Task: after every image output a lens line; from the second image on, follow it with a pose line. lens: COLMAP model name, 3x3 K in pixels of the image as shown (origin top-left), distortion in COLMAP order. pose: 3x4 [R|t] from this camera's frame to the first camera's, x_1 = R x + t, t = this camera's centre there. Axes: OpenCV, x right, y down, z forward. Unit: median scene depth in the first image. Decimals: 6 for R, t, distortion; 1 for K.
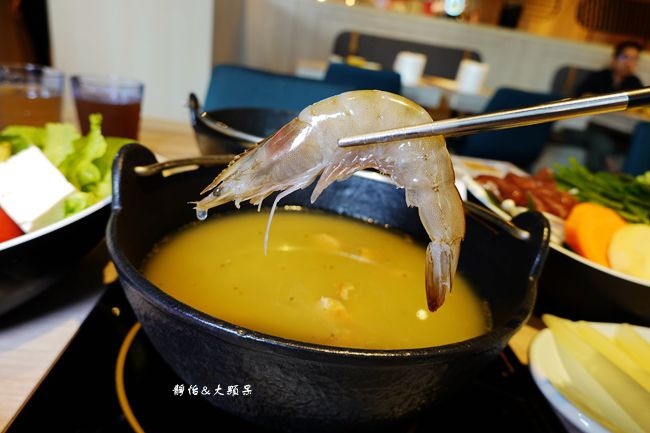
lens RADIAL K [[419.1, 0, 324.9], [0, 419.1, 216.1], [0, 0, 1]] dist [-0.002279, 0.001918]
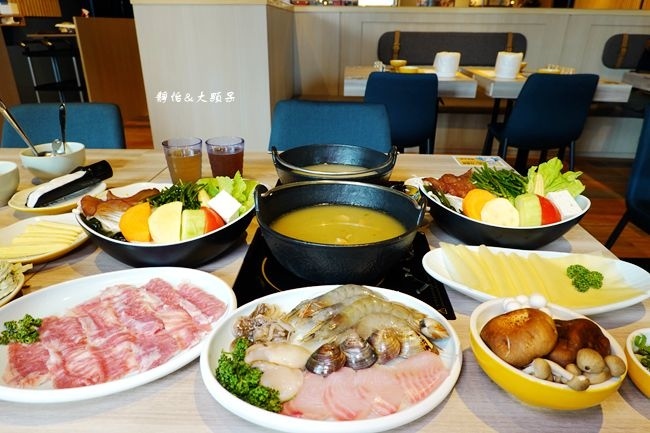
lens RADIAL K [[419.1, 0, 322.3], [0, 419.1, 214.5], [0, 0, 1]] dist [-0.002279, 0.001918]
pose [[0.982690, -0.084691, -0.164766, 0.229981], [0.086763, 0.996214, 0.005410, 0.016062], [0.163684, -0.019612, 0.986318, -1.066779]]
